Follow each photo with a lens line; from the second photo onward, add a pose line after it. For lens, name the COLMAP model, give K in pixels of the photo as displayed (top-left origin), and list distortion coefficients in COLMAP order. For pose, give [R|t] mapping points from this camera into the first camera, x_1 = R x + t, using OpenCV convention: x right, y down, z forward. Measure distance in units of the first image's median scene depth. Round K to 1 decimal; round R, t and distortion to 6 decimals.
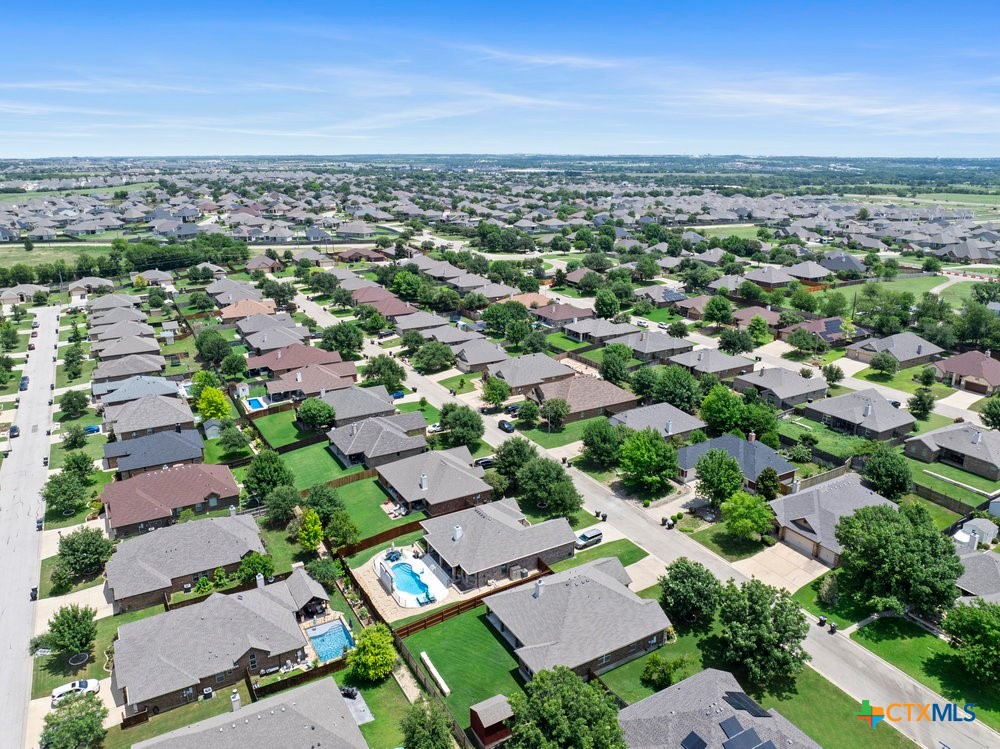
lens RADIAL K [[714.0, 0, 503.5], [0, 714.0, 374.5], [0, 0, 1]] dist [-0.035792, -0.002017]
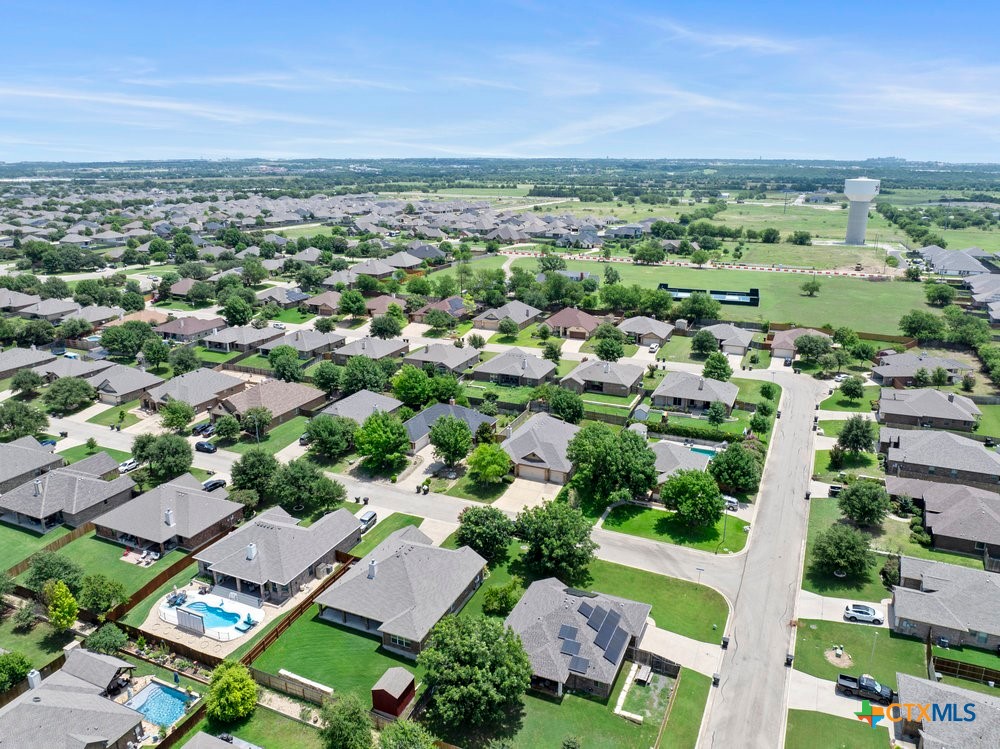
lens RADIAL K [[714.7, 0, 512.2], [0, 714.7, 379.7], [0, 0, 1]] dist [-0.034925, -0.001120]
pose [[0.803824, -0.176435, 0.568099, -0.184097], [0.175075, 0.982873, 0.057532, 0.002971], [-0.568520, 0.053214, 0.820947, 0.009064]]
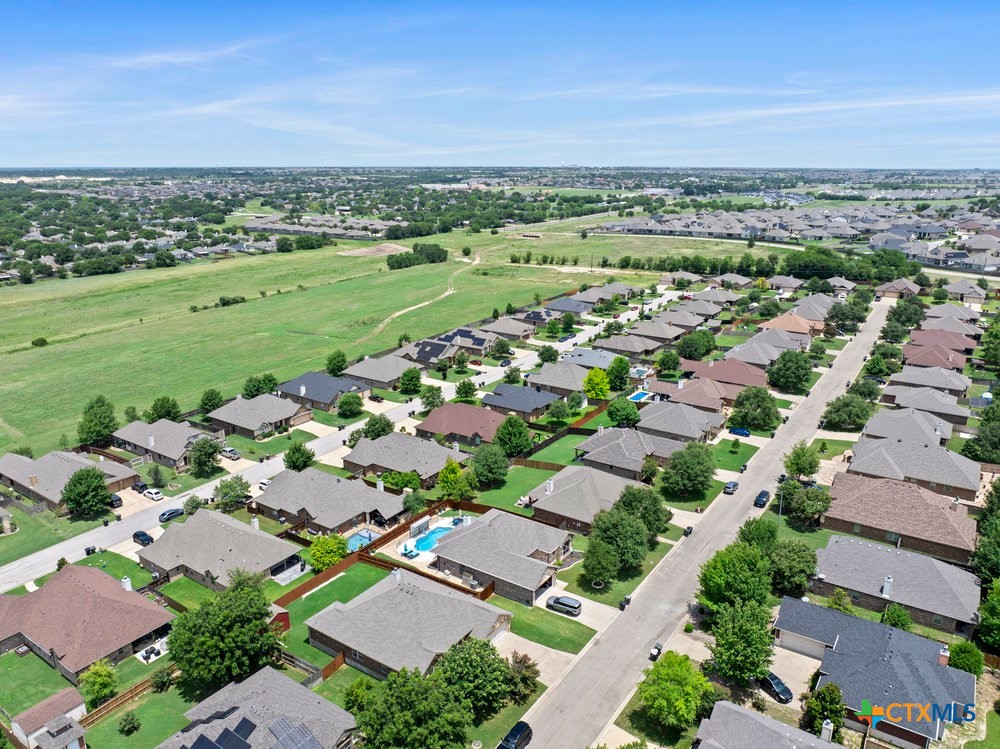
lens RADIAL K [[726.3, 0, 520.1], [0, 726.3, 371.2], [0, 0, 1]] dist [-0.037796, -0.002559]
pose [[0.444722, 0.248857, -0.860402, 0.551003], [-0.269837, 0.953220, 0.136231, -0.104508], [0.854055, 0.171583, 0.491069, 0.324076]]
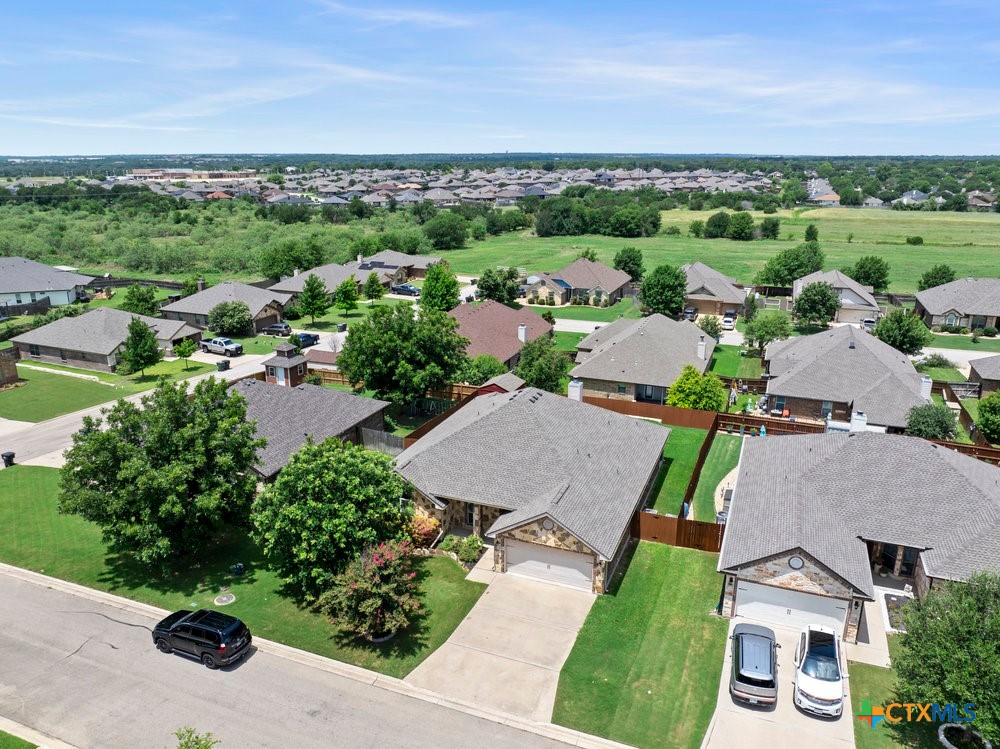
lens RADIAL K [[714.0, 0, 503.5], [0, 714.0, 374.5], [0, 0, 1]] dist [-0.035792, -0.002017]
pose [[-0.796900, 0.170357, -0.579593, 0.239801], [-0.180977, 0.848031, 0.498088, 0.007299], [0.576365, 0.501819, -0.644965, 0.744054]]
